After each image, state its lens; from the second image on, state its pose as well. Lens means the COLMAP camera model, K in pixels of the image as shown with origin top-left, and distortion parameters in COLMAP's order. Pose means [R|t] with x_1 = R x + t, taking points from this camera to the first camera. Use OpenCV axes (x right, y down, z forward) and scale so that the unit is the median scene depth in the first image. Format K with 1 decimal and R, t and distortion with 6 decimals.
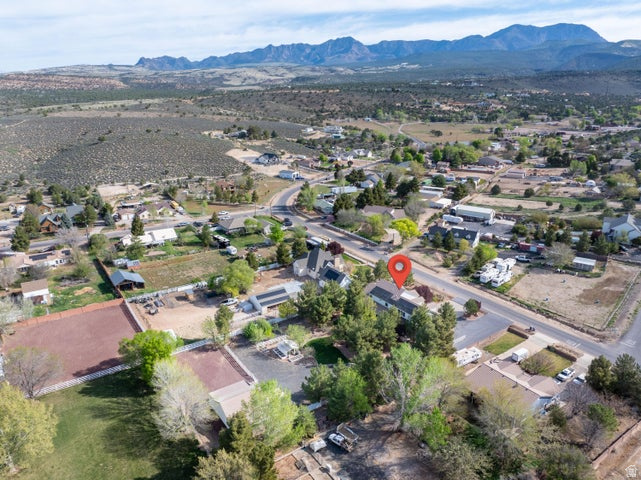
lens RADIAL K [[451.9, 0, 320.5], [0, 451.9, 240.0], [0, 0, 1]] dist [-0.038364, 0.002107]
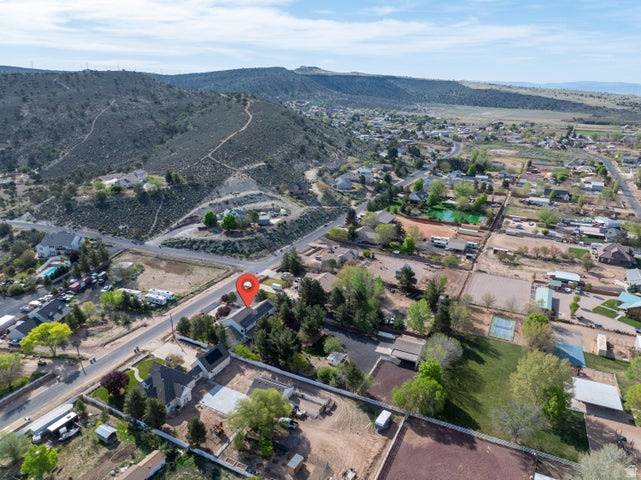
lens RADIAL K [[451.9, 0, 320.5], [0, 451.9, 240.0], [0, 0, 1]] dist [-0.038364, 0.002107]
pose [[-0.483288, -0.295103, 0.824225, -0.725748], [0.259118, 0.851074, 0.456651, -0.461682], [-0.836236, 0.434266, -0.334848, 0.953737]]
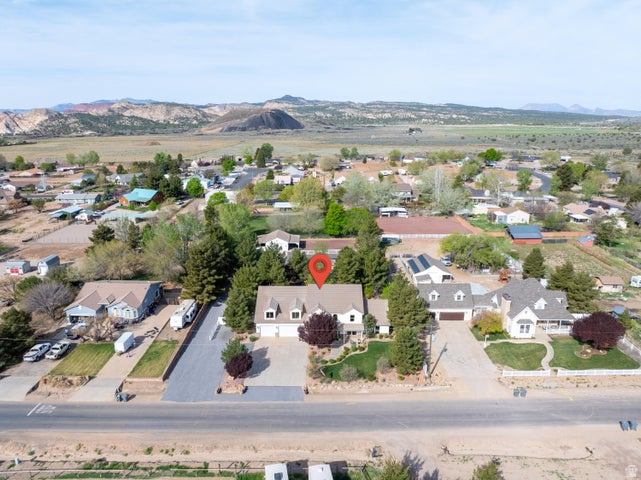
lens RADIAL K [[451.9, 0, 320.5], [0, 451.9, 240.0], [0, 0, 1]] dist [-0.038364, 0.002107]
pose [[-0.555152, 0.214510, -0.803612, 0.563415], [-0.258402, 0.873881, 0.411777, -0.183990], [0.790592, 0.436254, -0.429706, 1.033762]]
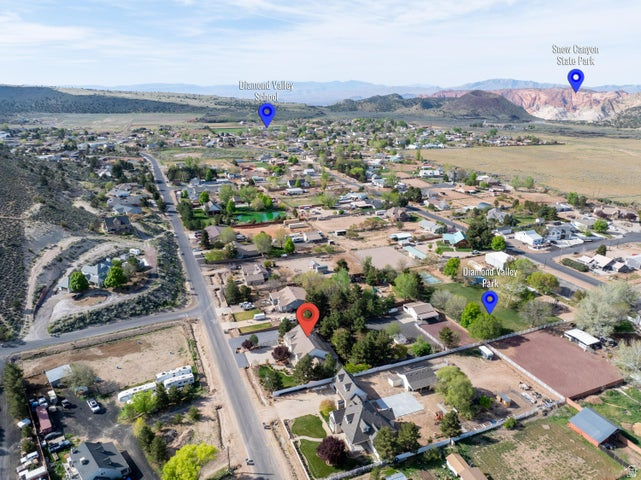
lens RADIAL K [[451.9, 0, 320.5], [0, 451.9, 240.0], [0, 0, 1]] dist [-0.038364, 0.002107]
pose [[-0.978003, -0.073151, 0.195342, -0.065231], [0.057181, 0.806593, 0.588335, -0.671983], [-0.200599, 0.586564, -0.784667, 1.475467]]
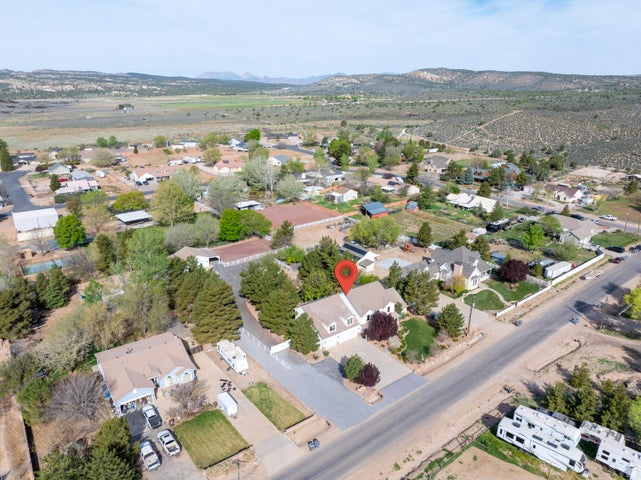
lens RADIAL K [[451.9, 0, 320.5], [0, 451.9, 240.0], [0, 0, 1]] dist [-0.038364, 0.002107]
pose [[0.072608, 0.319966, -0.944643, 0.704709], [-0.309243, 0.907687, 0.283679, -0.140568], [0.948207, 0.271527, 0.164853, 0.660431]]
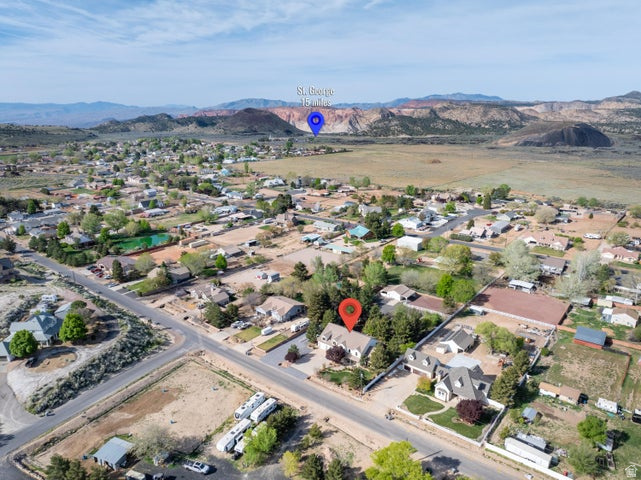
lens RADIAL K [[451.9, 0, 320.5], [0, 451.9, 240.0], [0, 0, 1]] dist [-0.038364, 0.002107]
pose [[-0.954605, 0.078946, -0.287223, 0.481894], [-0.095120, 0.832966, 0.545087, -0.622160], [0.282279, 0.547663, -0.787644, 1.481132]]
